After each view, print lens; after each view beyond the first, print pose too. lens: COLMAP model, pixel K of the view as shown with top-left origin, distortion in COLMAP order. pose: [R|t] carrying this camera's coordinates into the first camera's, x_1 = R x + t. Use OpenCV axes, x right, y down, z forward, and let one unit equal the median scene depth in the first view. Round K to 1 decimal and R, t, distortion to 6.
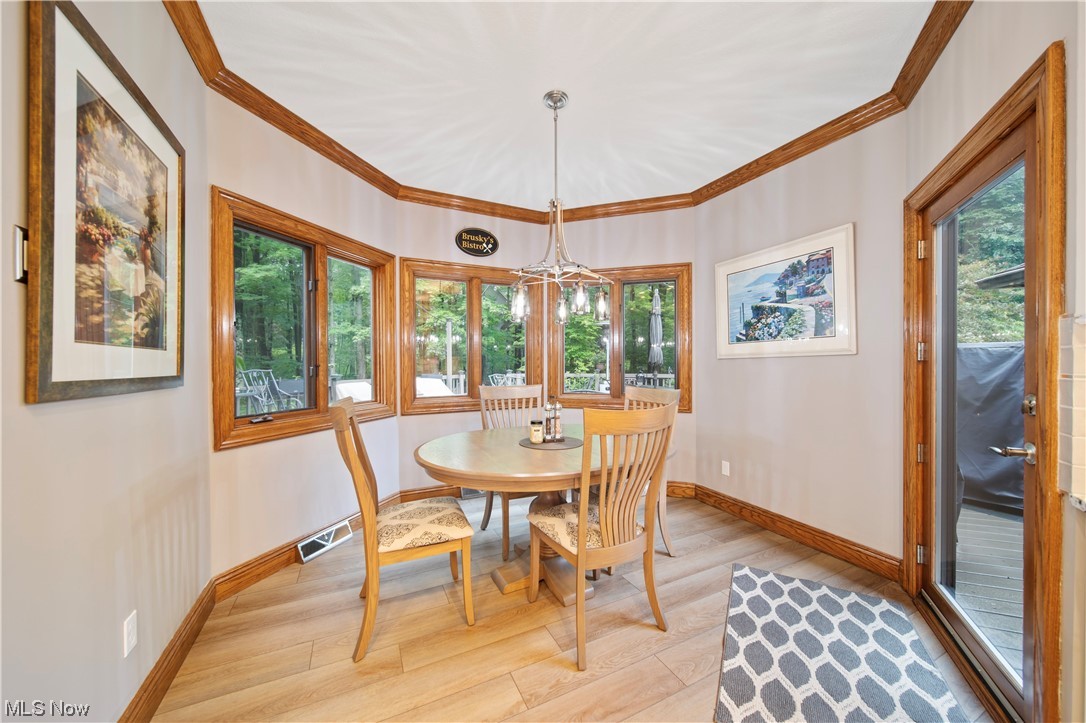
lens RADIAL K [[379.6, 0, 540.9], [0, 379.6, 366.1], [0, 0, 1]] dist [0.002763, 0.000031]
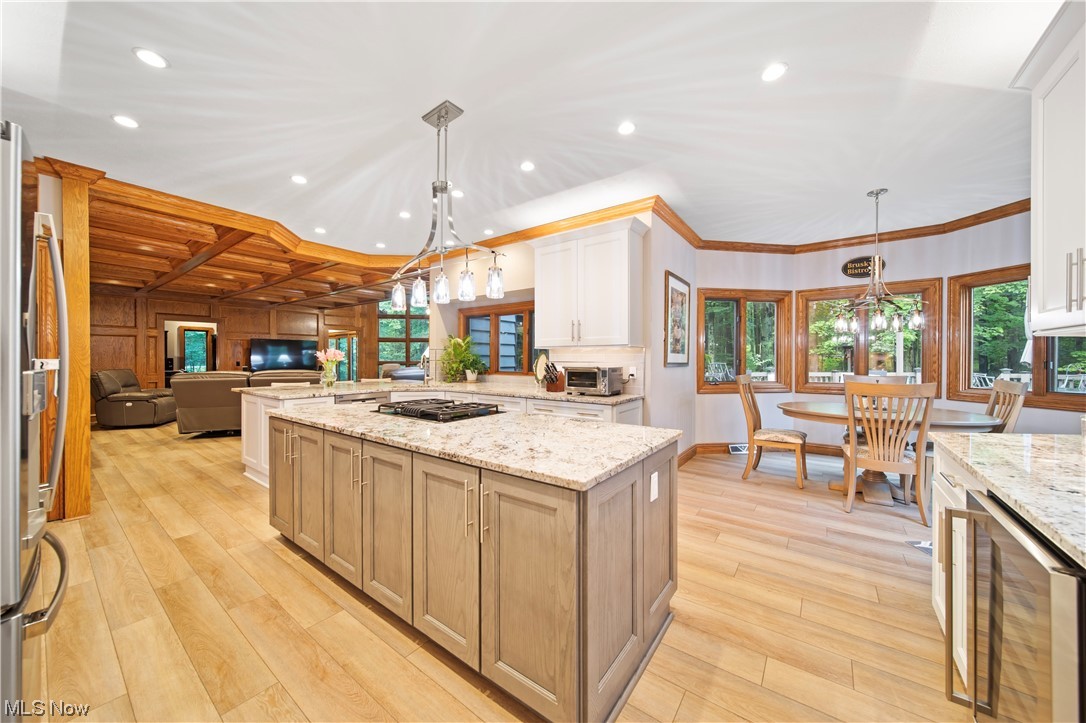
lens RADIAL K [[379.6, 0, 541.6], [0, 379.6, 361.0], [0, 0, 1]] dist [0.002763, 0.000031]
pose [[0.457372, 0.008997, -0.889230, 0.688865], [-0.011408, 0.999926, 0.004249, 0.007972], [0.889202, 0.008201, 0.457441, -0.812408]]
